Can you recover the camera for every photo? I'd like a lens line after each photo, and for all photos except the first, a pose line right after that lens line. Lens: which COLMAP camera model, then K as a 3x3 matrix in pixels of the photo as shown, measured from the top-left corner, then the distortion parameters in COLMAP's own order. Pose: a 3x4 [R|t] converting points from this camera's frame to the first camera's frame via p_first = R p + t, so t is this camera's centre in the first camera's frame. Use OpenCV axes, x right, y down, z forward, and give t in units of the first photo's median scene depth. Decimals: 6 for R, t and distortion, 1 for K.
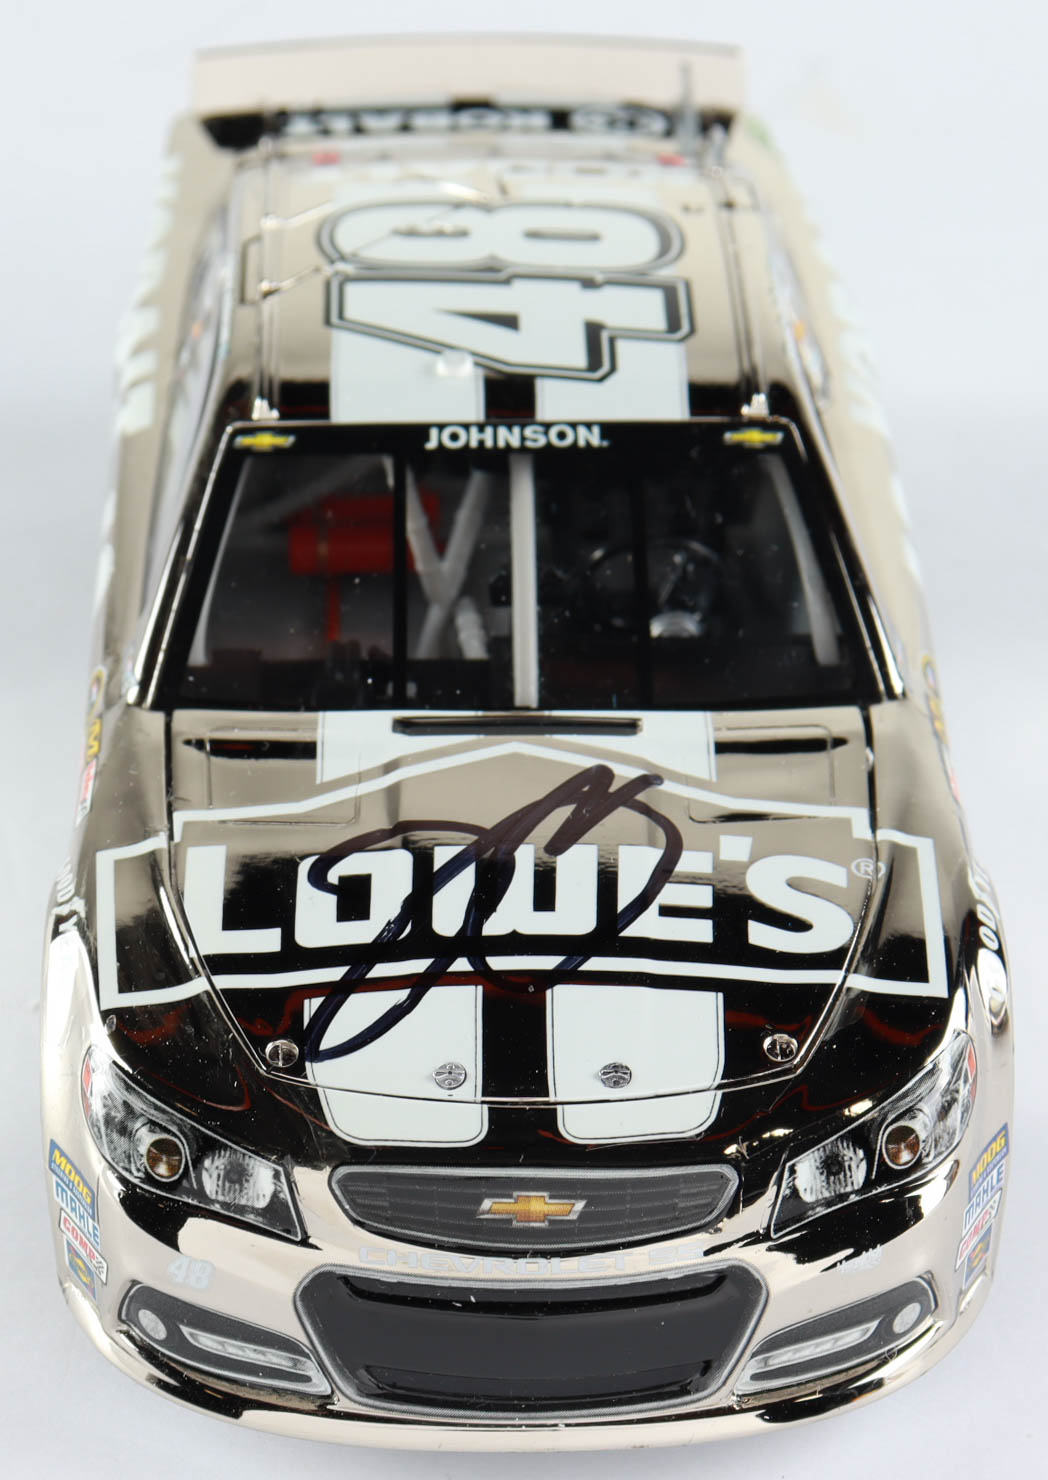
lens RADIAL K [[4298.4, 0, 519.4], [0, 4298.4, 740.5], [0, 0, 1]] dist [-0.088783, 0.000000]
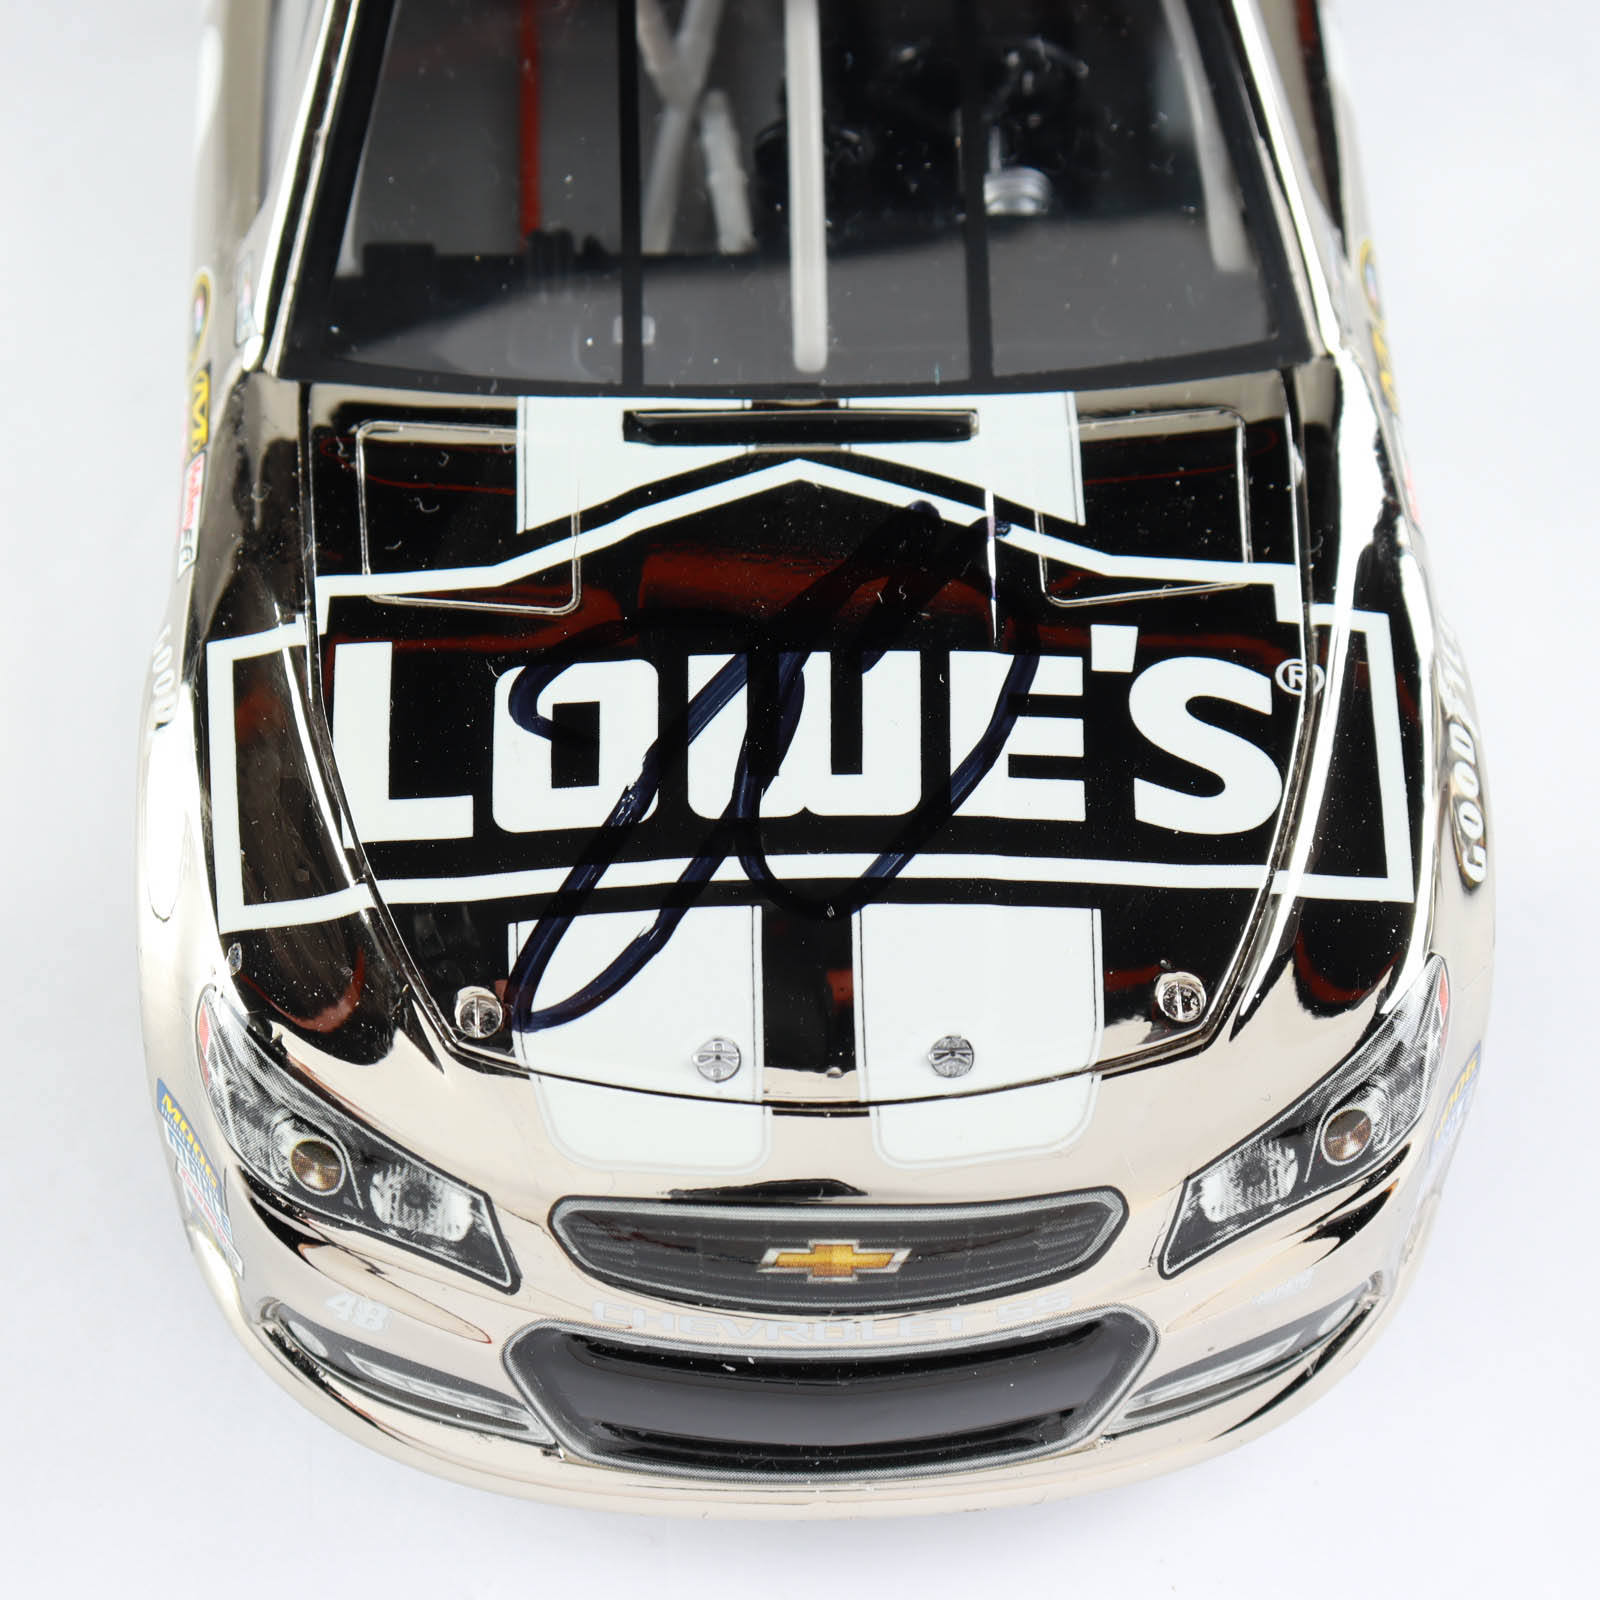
lens RADIAL K [[4076.2, 0, 802.0], [0, 4076.2, 799.4], [0, 0, 1]] dist [-0.029274, 0.000000]
pose [[0.999625, -0.002767, 0.027243, -0.019887], [-0.006923, 0.937026, 0.349191, -0.190514], [-0.026493, -0.349249, 0.936655, 0.375090]]
